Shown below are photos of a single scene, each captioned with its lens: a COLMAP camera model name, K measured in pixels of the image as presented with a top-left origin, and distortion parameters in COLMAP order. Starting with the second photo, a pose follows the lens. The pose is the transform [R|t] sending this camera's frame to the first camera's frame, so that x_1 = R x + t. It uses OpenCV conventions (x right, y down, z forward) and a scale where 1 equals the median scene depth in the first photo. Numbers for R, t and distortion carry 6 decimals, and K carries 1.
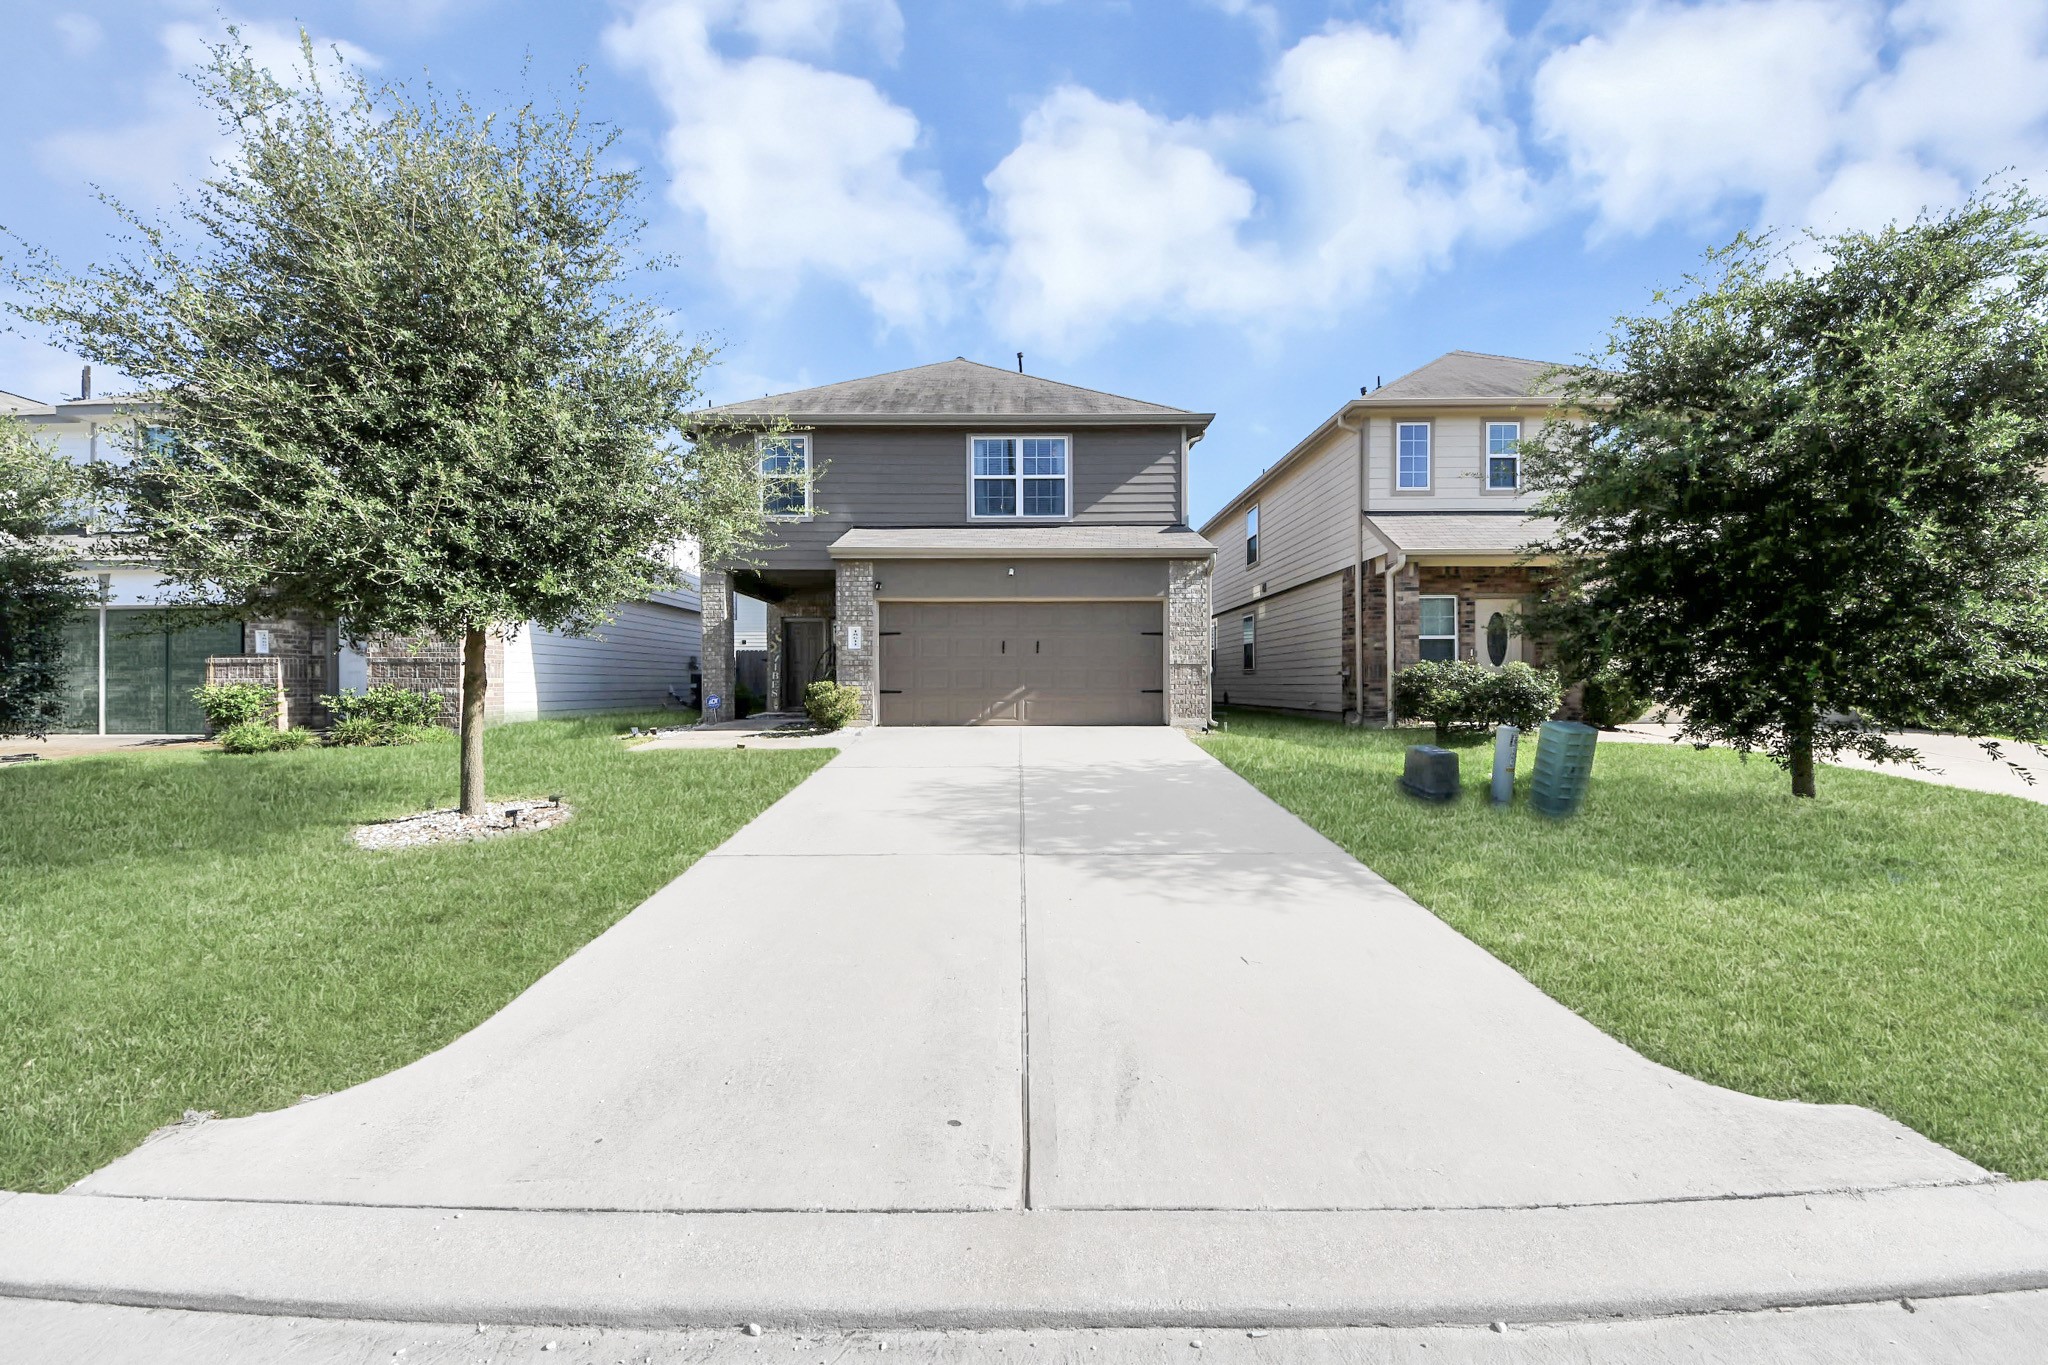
lens RADIAL K [[718.7, 0, 1014.9], [0, 718.7, 686.2], [0, 0, 1]] dist [0.045340, -0.030097]
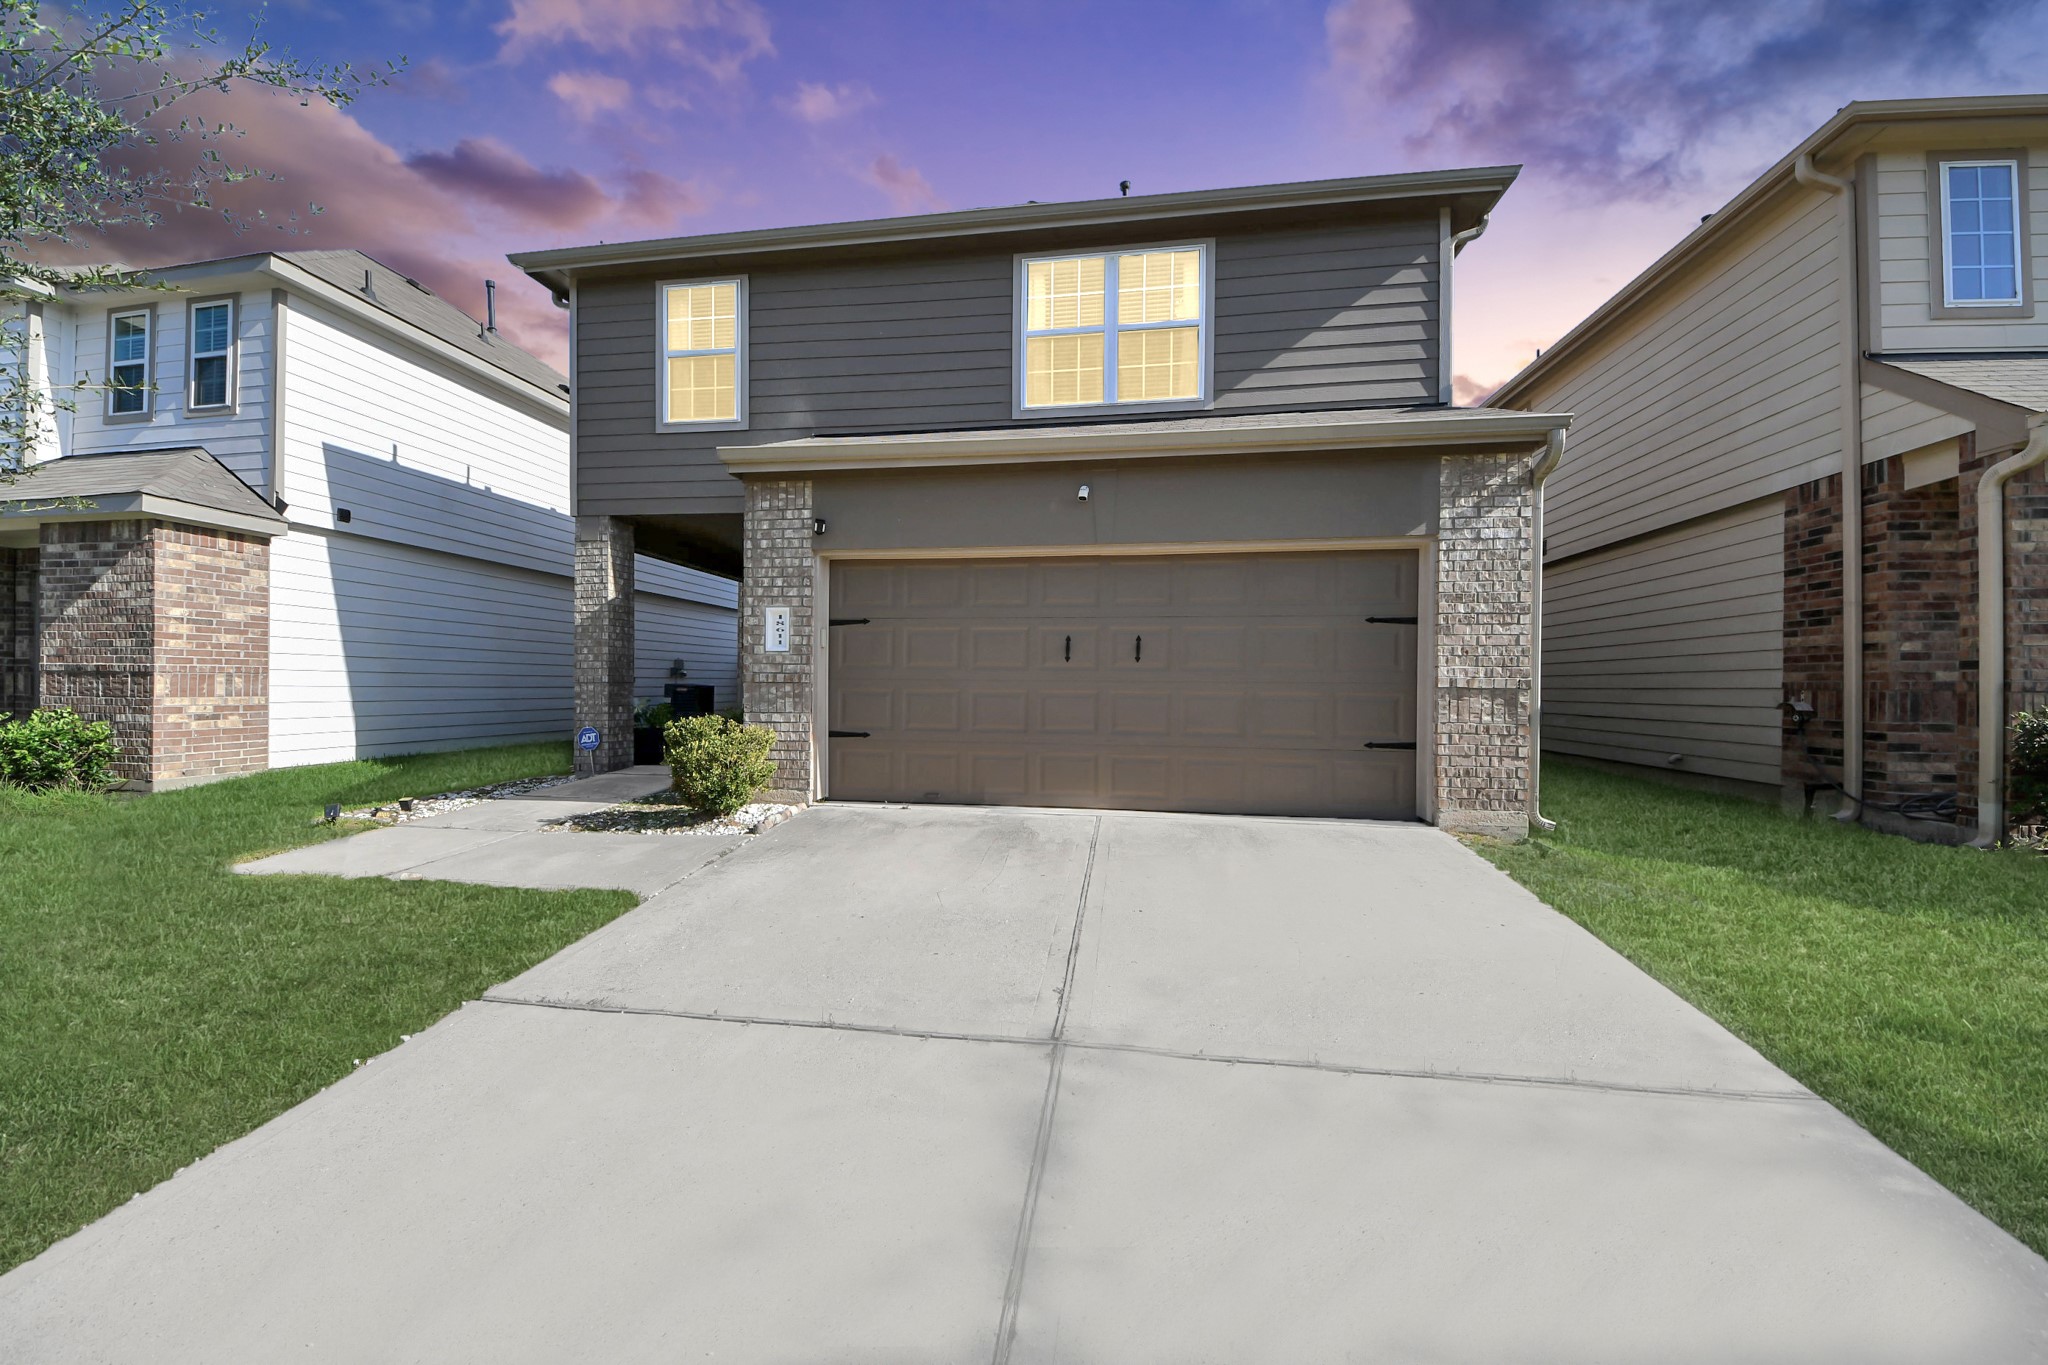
lens RADIAL K [[728.1, 0, 1021.4], [0, 728.1, 686.1], [0, 0, 1]] dist [0.032482, -0.019646]
pose [[0.988510, 0.010992, -0.150755, 0.026323], [-0.011351, 0.999934, -0.001518, -0.025901], [0.150728, 0.003212, 0.988570, 0.472735]]
